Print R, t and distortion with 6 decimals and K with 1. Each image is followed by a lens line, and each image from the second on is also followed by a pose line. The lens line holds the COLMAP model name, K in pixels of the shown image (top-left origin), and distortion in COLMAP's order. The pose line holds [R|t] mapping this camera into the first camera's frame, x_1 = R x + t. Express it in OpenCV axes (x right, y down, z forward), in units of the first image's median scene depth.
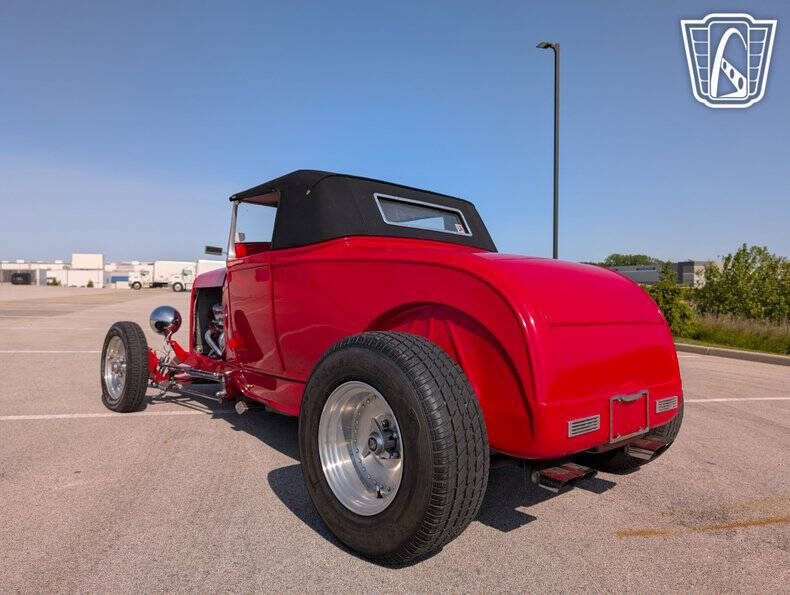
lens RADIAL K [[572.1, 0, 378.6], [0, 572.1, 297.0], [0, 0, 1]] dist [0.007716, -0.004362]
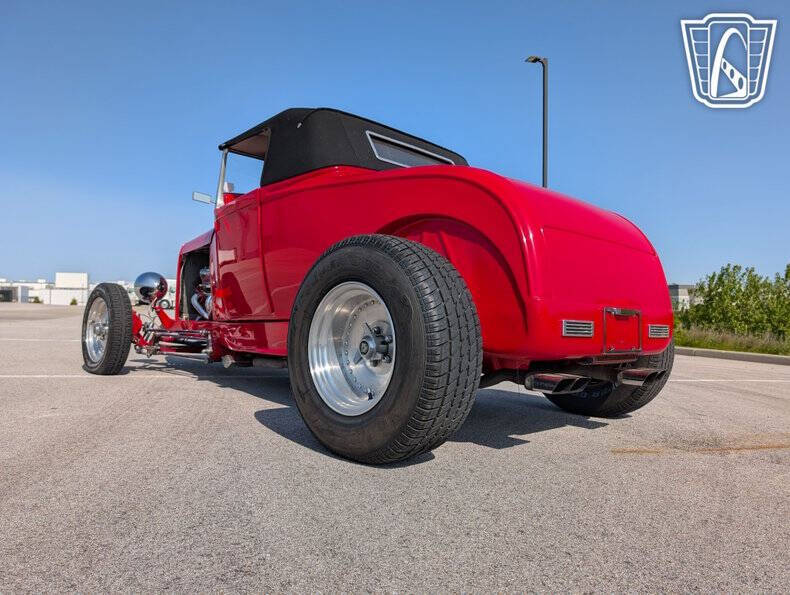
lens RADIAL K [[574.0, 0, 389.2], [0, 574.0, 296.2], [0, 0, 1]] dist [0.006849, -0.002648]
pose [[0.999351, 0.006672, 0.035406, -0.001192], [-0.005410, 0.999351, -0.035618, 0.123398], [-0.035621, 0.035403, 0.998738, 0.011878]]
